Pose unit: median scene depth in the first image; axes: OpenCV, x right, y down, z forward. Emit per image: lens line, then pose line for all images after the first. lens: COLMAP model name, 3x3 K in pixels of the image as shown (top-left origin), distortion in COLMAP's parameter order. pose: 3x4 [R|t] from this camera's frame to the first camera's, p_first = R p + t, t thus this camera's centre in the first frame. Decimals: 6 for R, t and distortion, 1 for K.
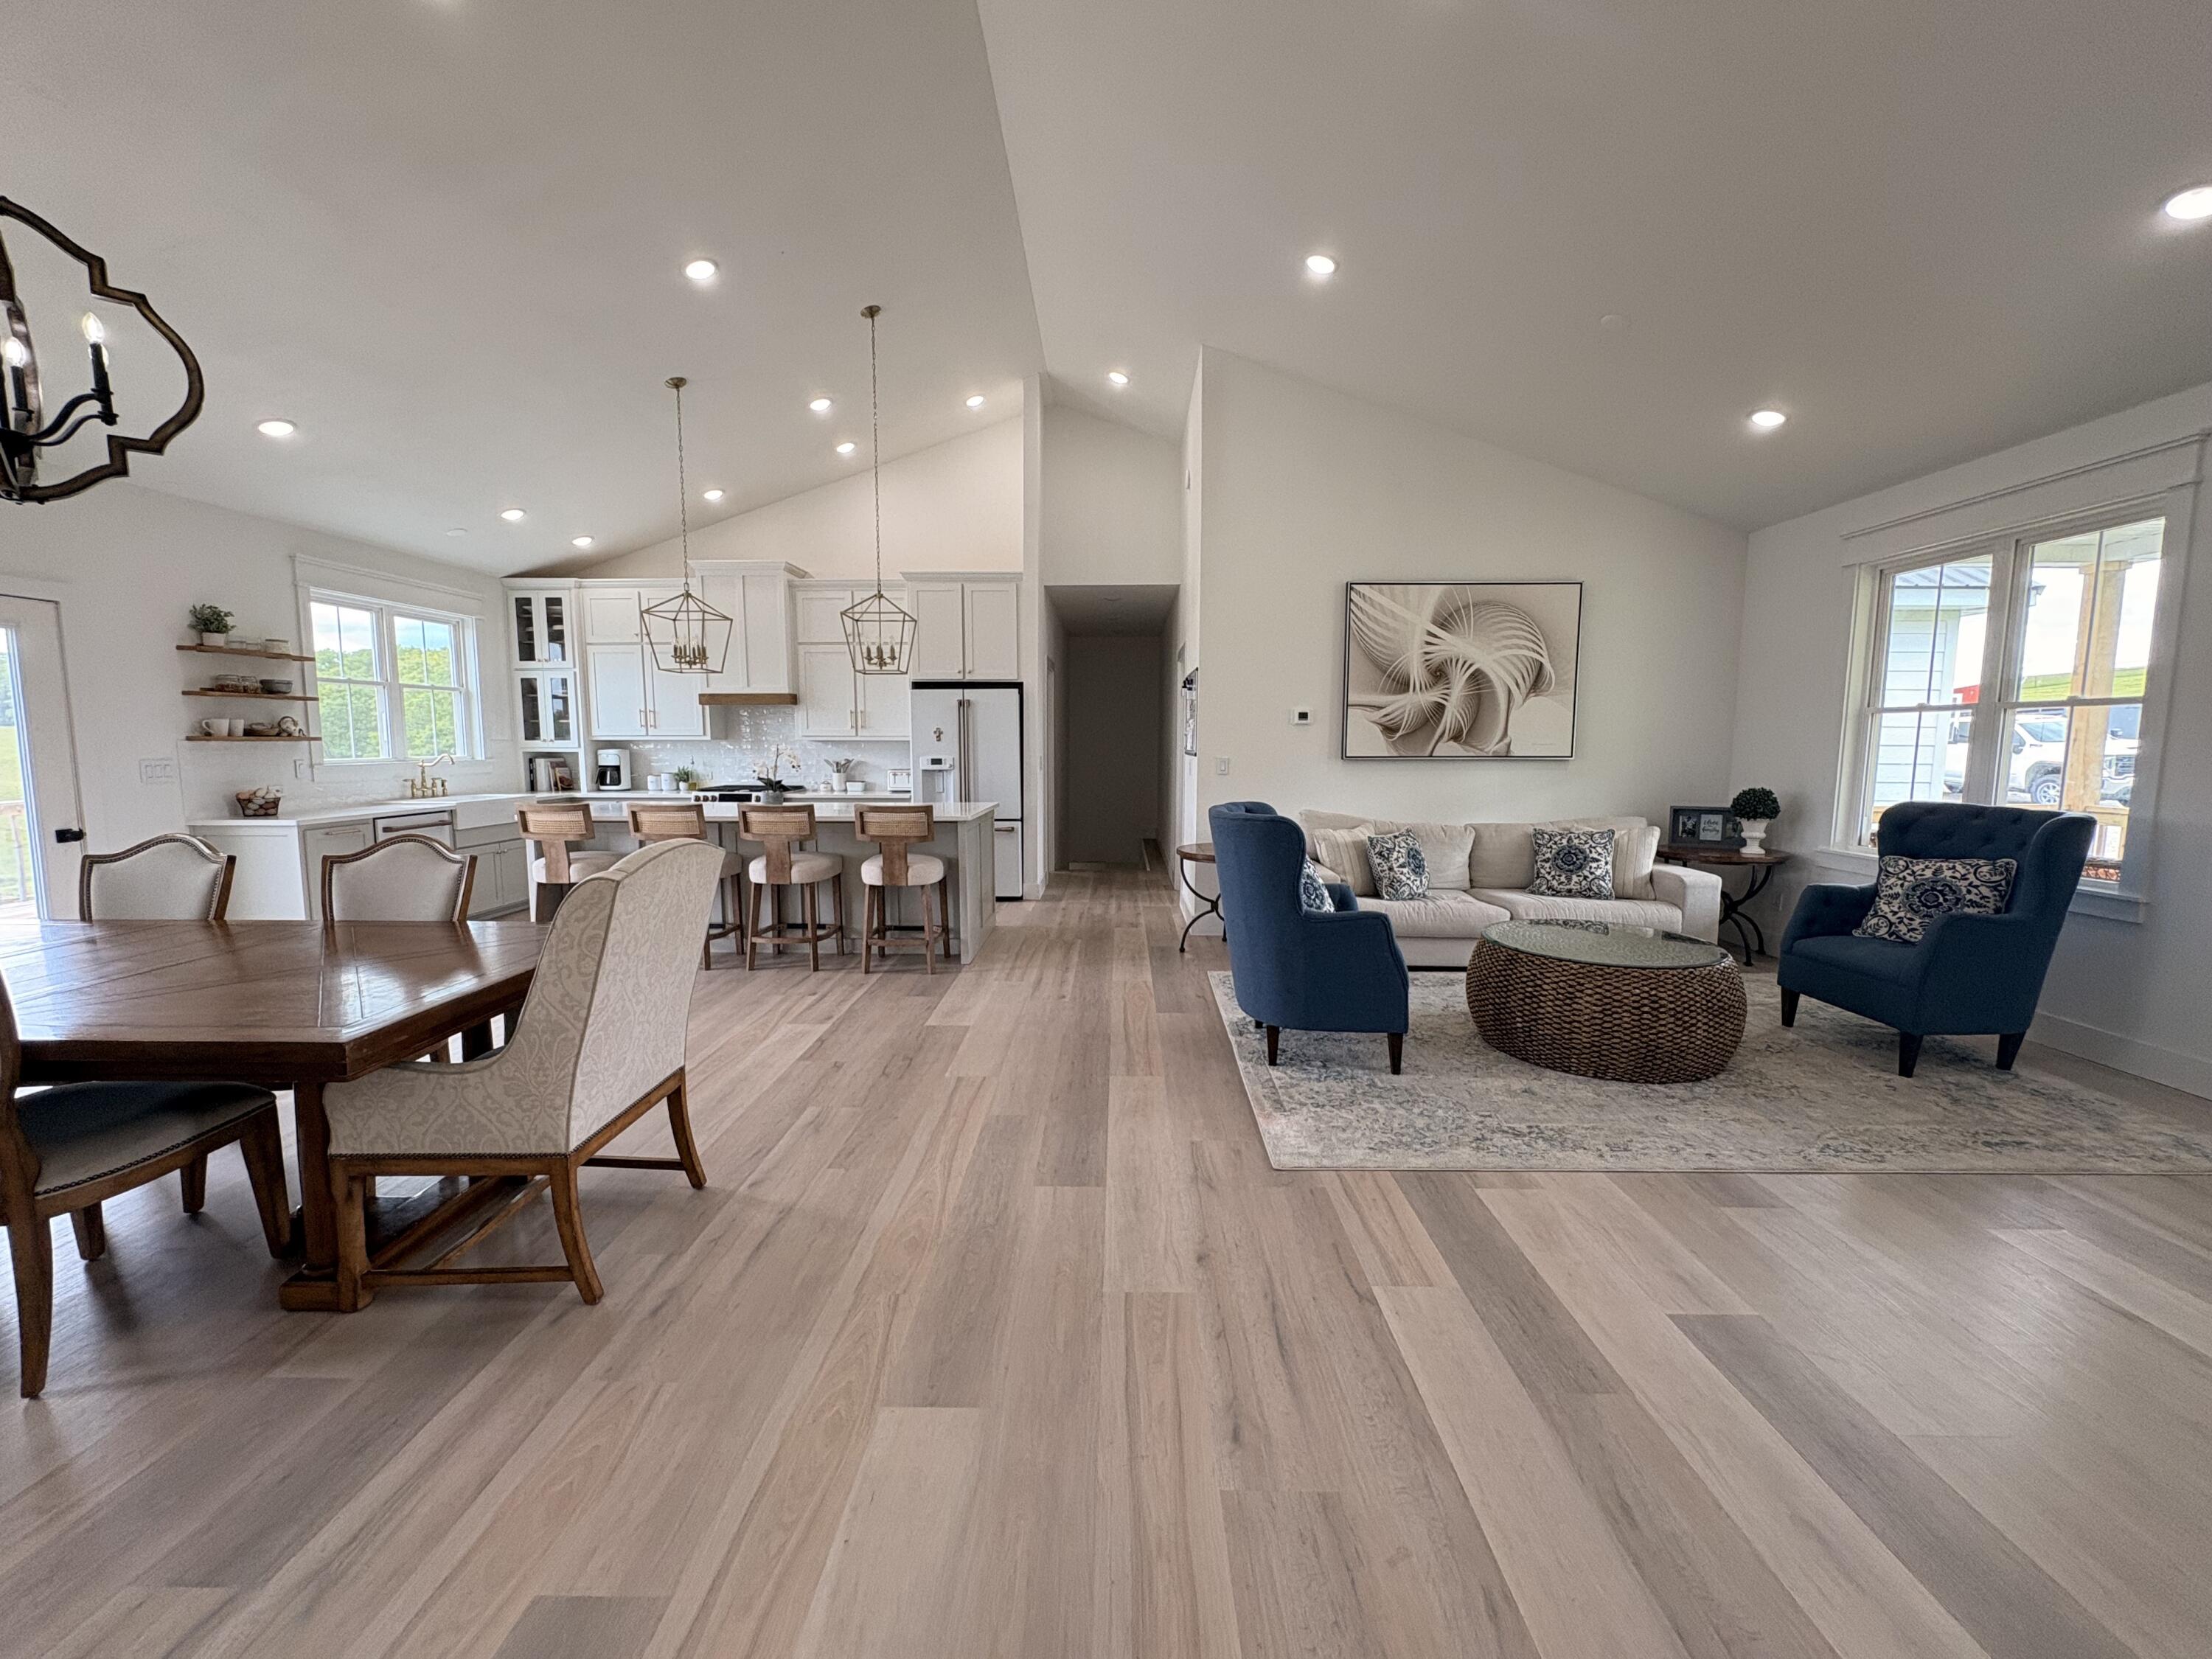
lens RADIAL K [[881.5, 0, 1107.3], [0, 881.5, 830.2], [0, 0, 1]] dist [0.000226, 0.000035]
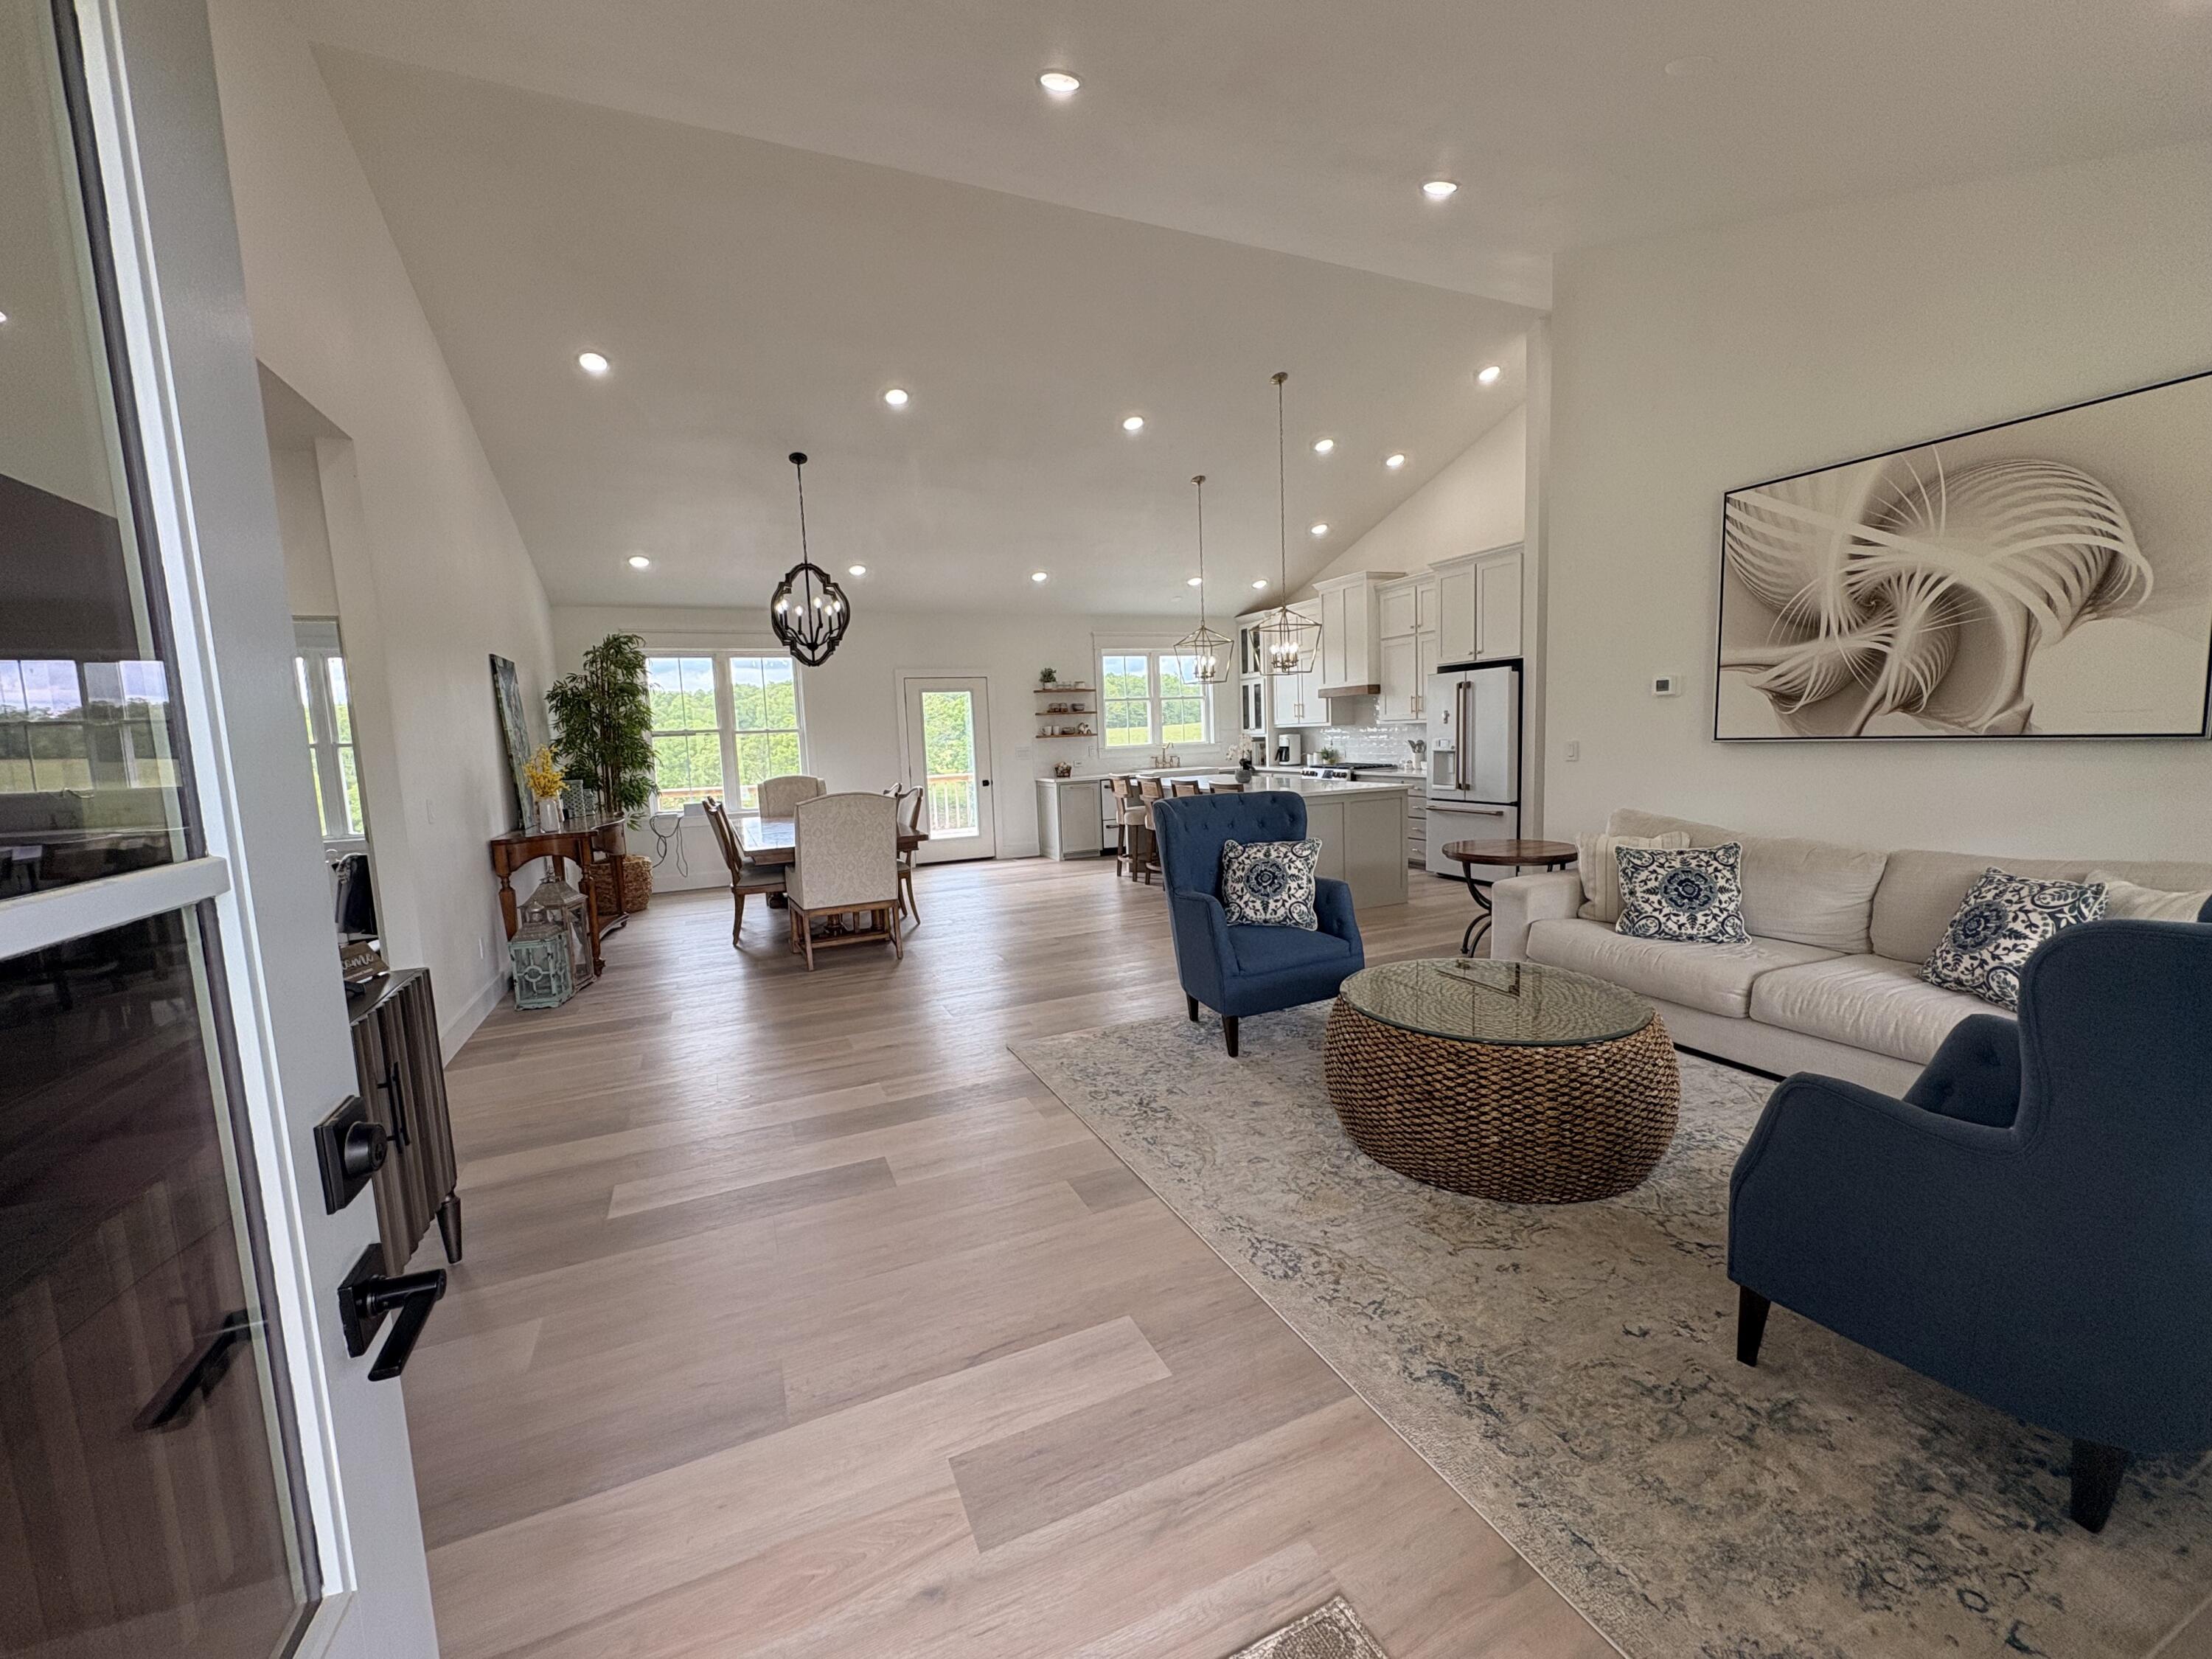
lens RADIAL K [[881.5, 0, 1105.3], [0, 881.5, 827.2], [0, 0, 1]] dist [0.000226, 0.000035]
pose [[0.421891, 0.081340, -0.902991, 0.718247], [-0.051971, 0.996499, 0.065481, -0.033160], [0.905156, 0.019303, 0.424641, 0.251203]]
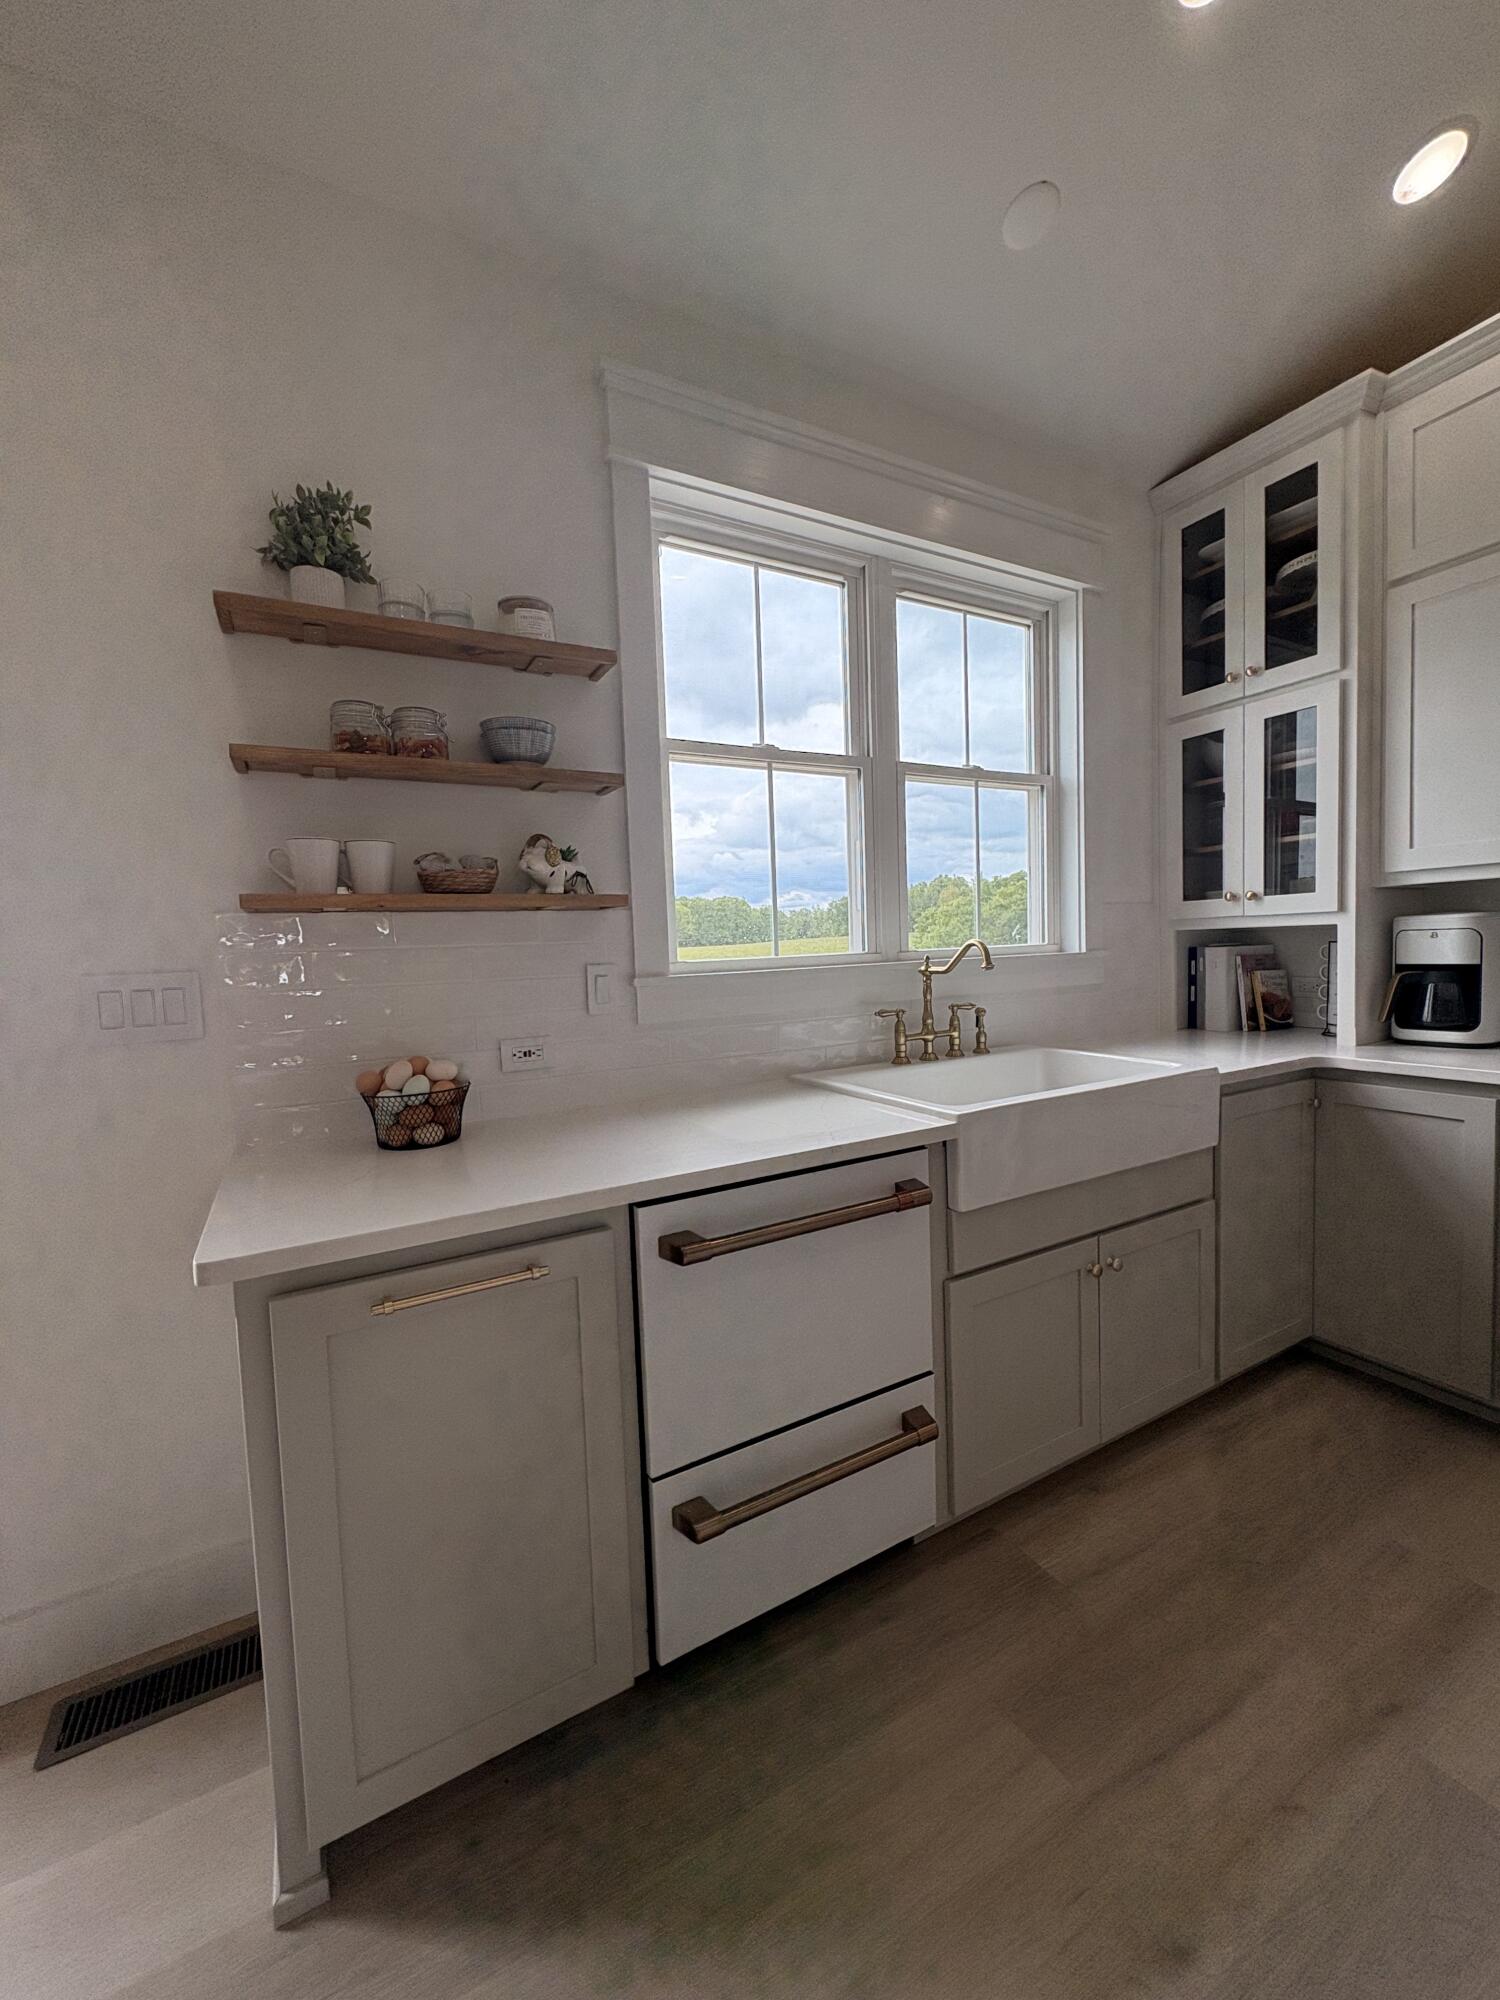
lens RADIAL K [[797.0, 0, 748.2], [0, 797.0, 998.9], [0, 0, 1]] dist [0.000226, 0.000035]
pose [[0.498763, 0.037081, -0.865945, -0.588232], [-0.050956, 0.998611, 0.013413, -0.070371], [0.865239, 0.037435, 0.499960, 0.862082]]
